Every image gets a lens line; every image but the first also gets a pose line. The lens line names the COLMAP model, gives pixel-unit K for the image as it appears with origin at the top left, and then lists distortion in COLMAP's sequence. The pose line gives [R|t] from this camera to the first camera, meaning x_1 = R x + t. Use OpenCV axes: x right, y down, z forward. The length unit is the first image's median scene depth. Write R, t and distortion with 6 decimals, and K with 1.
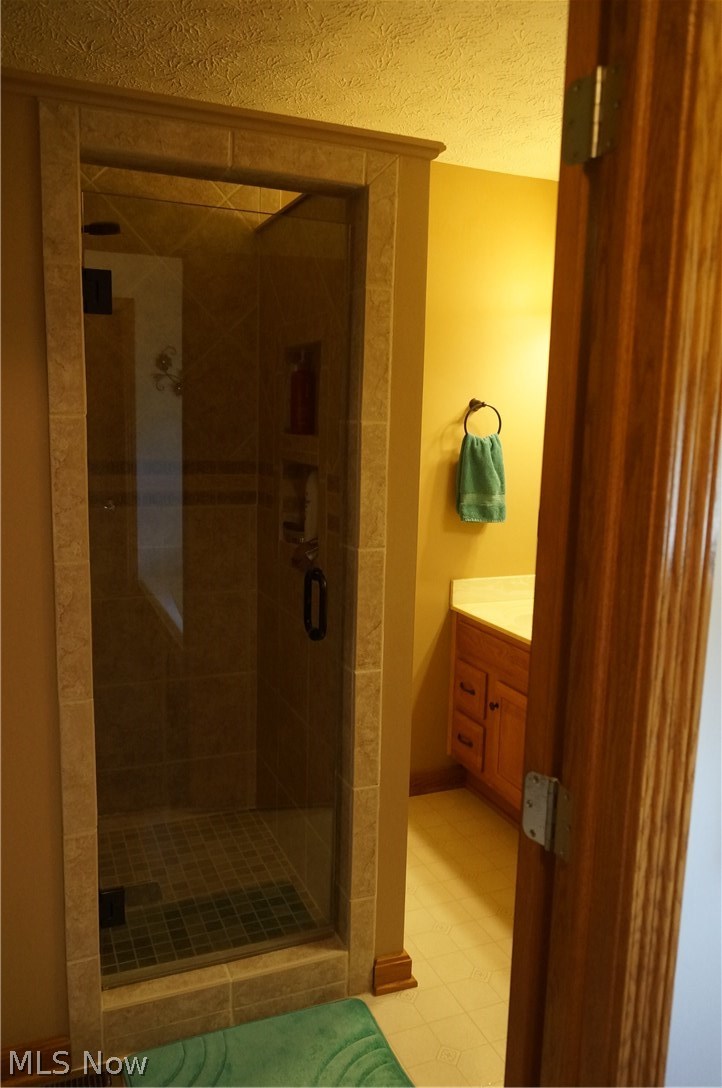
lens RADIAL K [[839.5, 0, 363.1], [0, 839.5, 544.5], [0, 0, 1]] dist [0.000167, -0.004884]
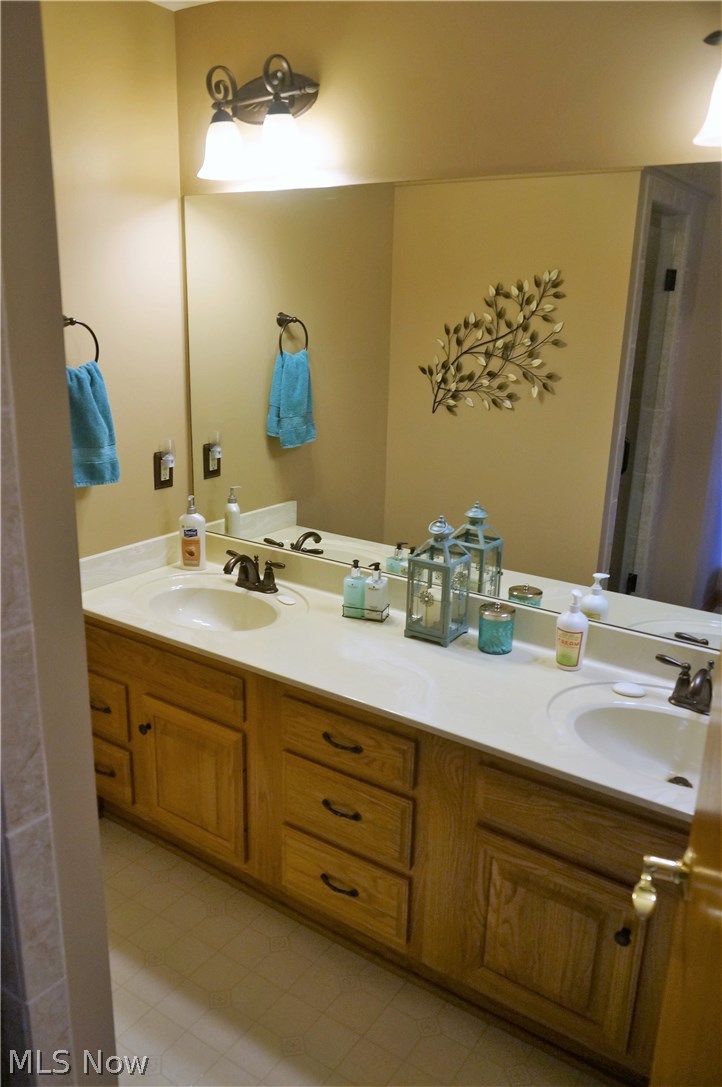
lens RADIAL K [[838.8, 0, 359.0], [0, 838.8, 547.4], [0, 0, 1]] dist [0.000167, -0.004884]
pose [[0.839991, -0.157276, 0.519306, -0.049977], [0.074377, 0.981411, 0.176920, -0.087301], [-0.537478, -0.109987, 0.836074, 0.261340]]
